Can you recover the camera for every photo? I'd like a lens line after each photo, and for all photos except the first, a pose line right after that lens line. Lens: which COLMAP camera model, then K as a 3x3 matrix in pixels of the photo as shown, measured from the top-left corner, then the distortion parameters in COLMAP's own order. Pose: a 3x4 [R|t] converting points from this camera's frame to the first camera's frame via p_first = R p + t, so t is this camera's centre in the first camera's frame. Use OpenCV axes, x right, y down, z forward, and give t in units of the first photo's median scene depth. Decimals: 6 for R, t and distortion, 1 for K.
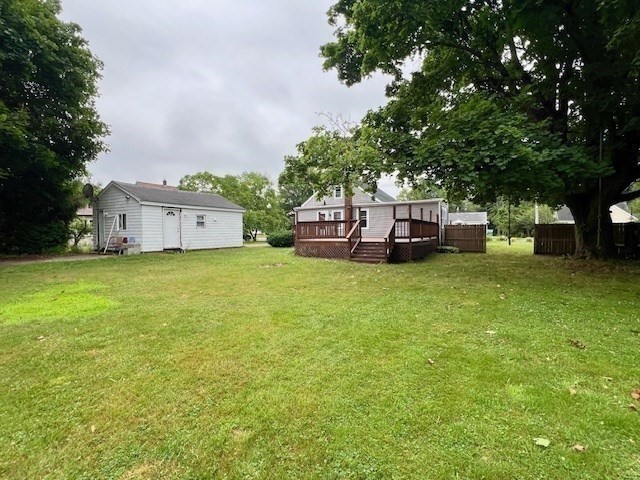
lens RADIAL K [[255.7, 0, 318.7], [0, 255.7, 238.6], [0, 0, 1]] dist [-0.002106, 0.000021]
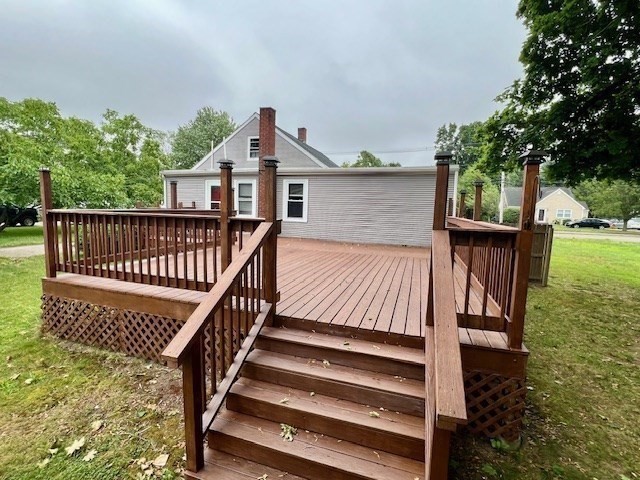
lens RADIAL K [[291.5, 0, 316.4], [0, 291.5, 237.4], [0, 0, 1]] dist [-0.003746, -0.000235]
pose [[0.973833, 0.004062, 0.227230, 0.087191], [-0.020236, 0.997419, 0.068892, -0.046668], [-0.226363, -0.071687, 0.971401, 0.457760]]
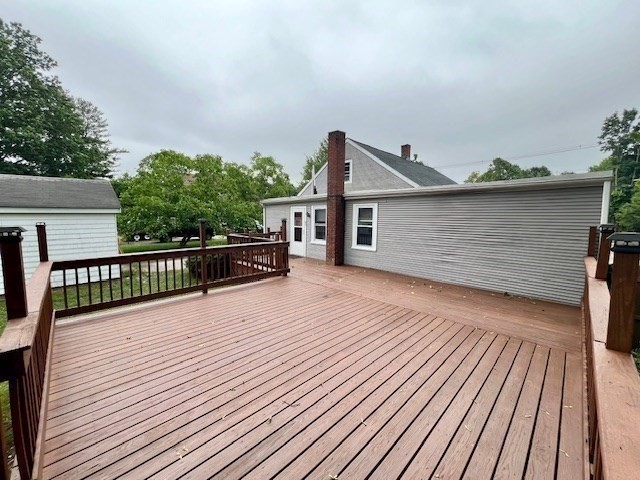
lens RADIAL K [[255.7, 0, 318.7], [0, 255.7, 238.6], [0, 0, 1]] dist [-0.002106, 0.000021]
pose [[0.974695, 0.021345, -0.222519, 0.197800], [-0.011273, 0.998858, 0.046433, -0.077131], [0.223255, -0.042749, 0.973822, 0.561773]]
